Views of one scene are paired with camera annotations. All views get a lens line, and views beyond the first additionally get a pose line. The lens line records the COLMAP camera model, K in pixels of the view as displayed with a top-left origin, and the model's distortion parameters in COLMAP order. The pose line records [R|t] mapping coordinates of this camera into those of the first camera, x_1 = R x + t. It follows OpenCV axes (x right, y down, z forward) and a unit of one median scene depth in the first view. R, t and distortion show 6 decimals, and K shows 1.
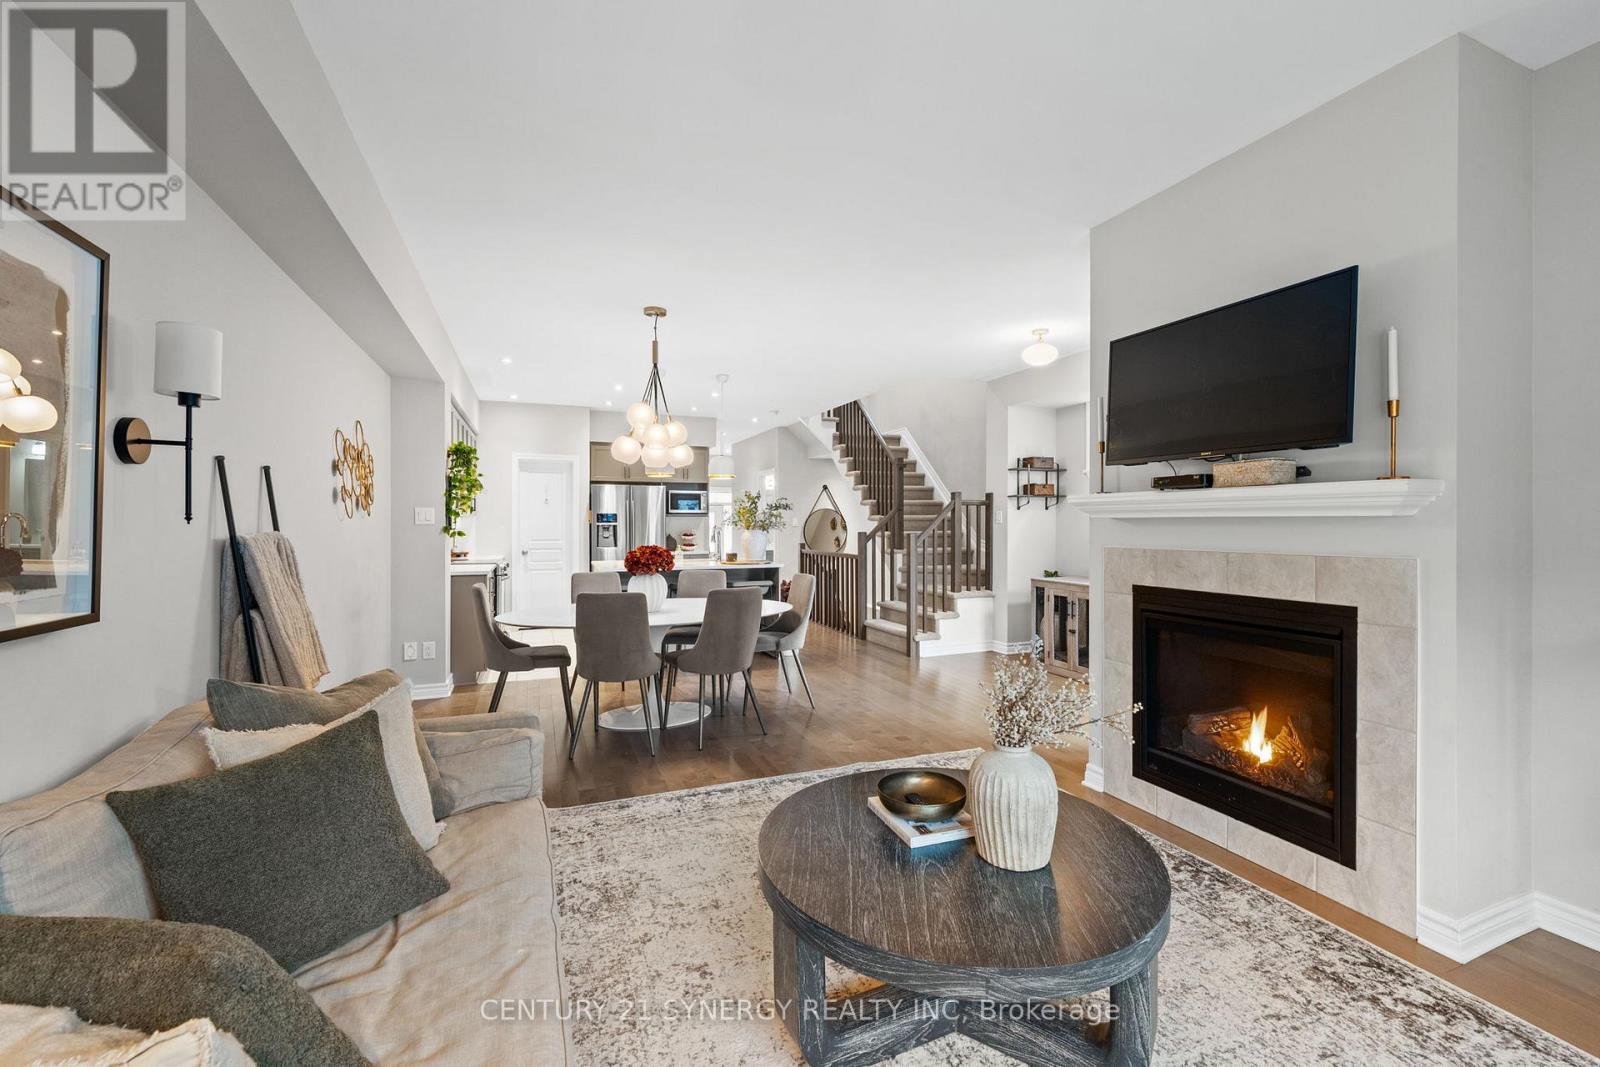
lens RADIAL K [[662.7, 0, 803.0], [0, 662.7, 524.1], [0, 0, 1]] dist [0.003889, -0.000805]
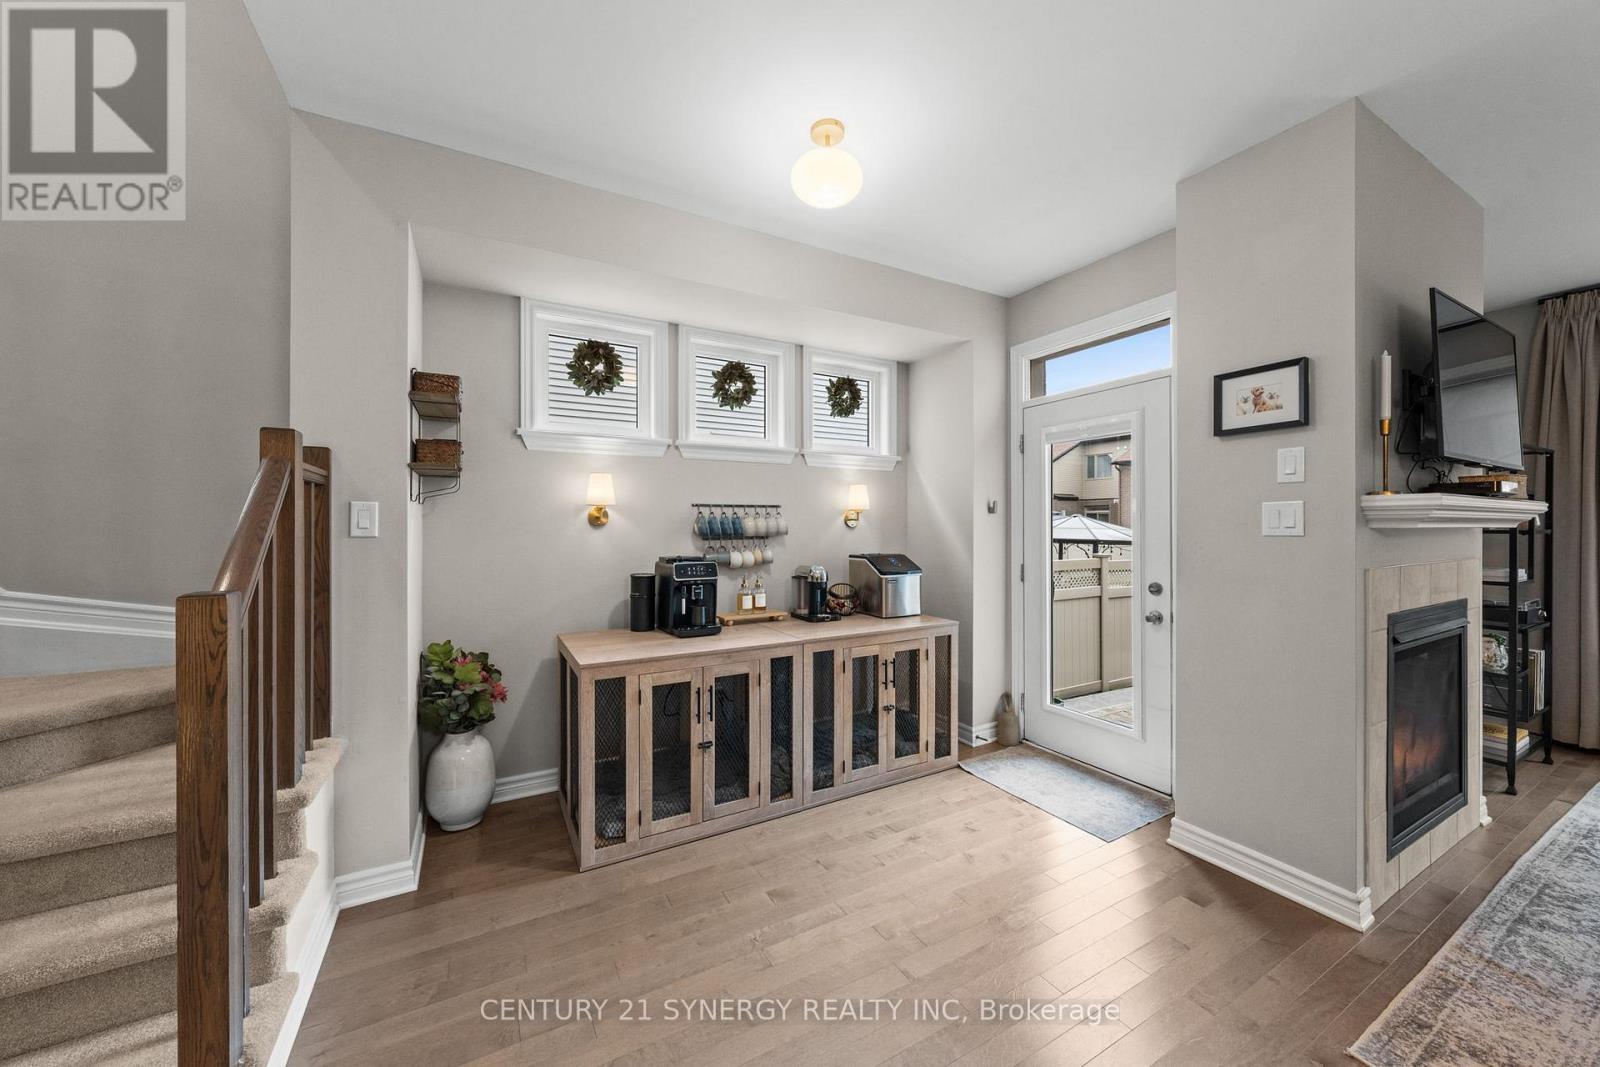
lens RADIAL K [[581.5, 0, 796.2], [0, 581.5, 528.5], [0, 0, 1]] dist [0.000584, 0.000221]
pose [[-0.123688, -0.001630, 0.992320, -0.041932], [0.002416, 0.999995, 0.001944, -0.005394], [-0.992318, 0.002638, -0.123683, 0.810579]]
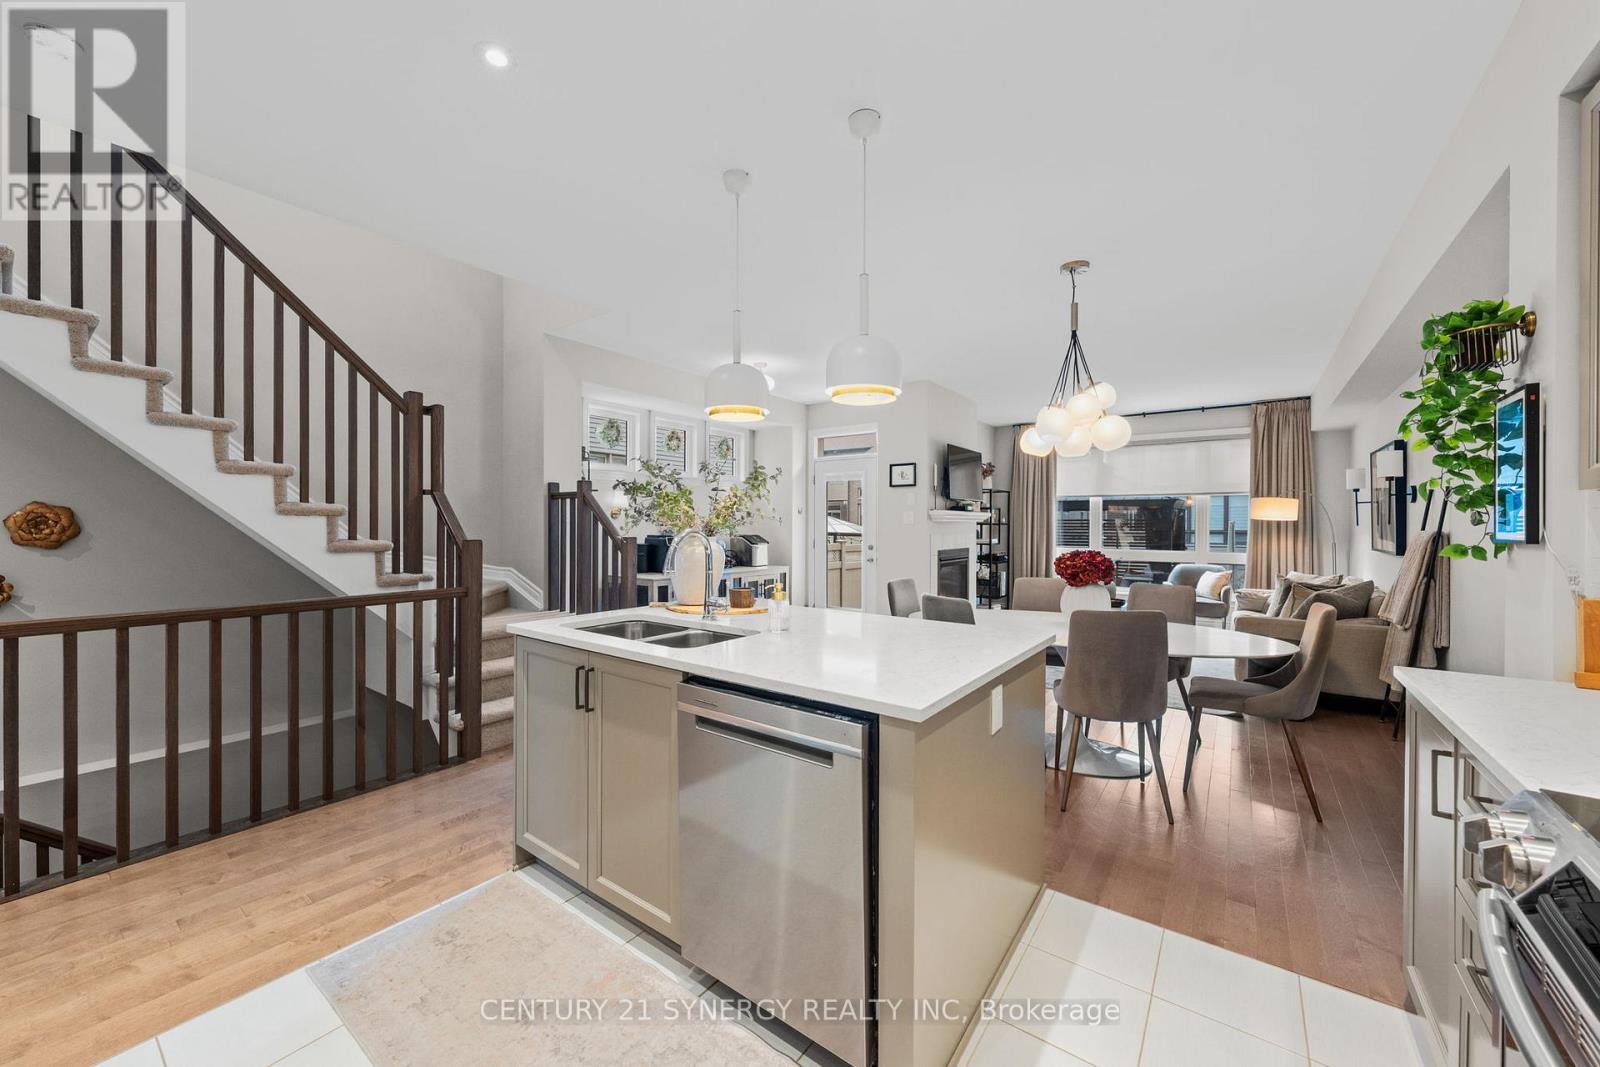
lens RADIAL K [[601.3, 0, 801.3], [0, 601.3, 529.3], [0, 0, 1]] dist [-0.003274, 0.000582]
pose [[-0.528176, -0.009628, 0.849080, -0.461680], [-0.002674, 0.999950, 0.009675, -0.000410], [-0.849131, 0.002839, -0.528175, 1.140808]]
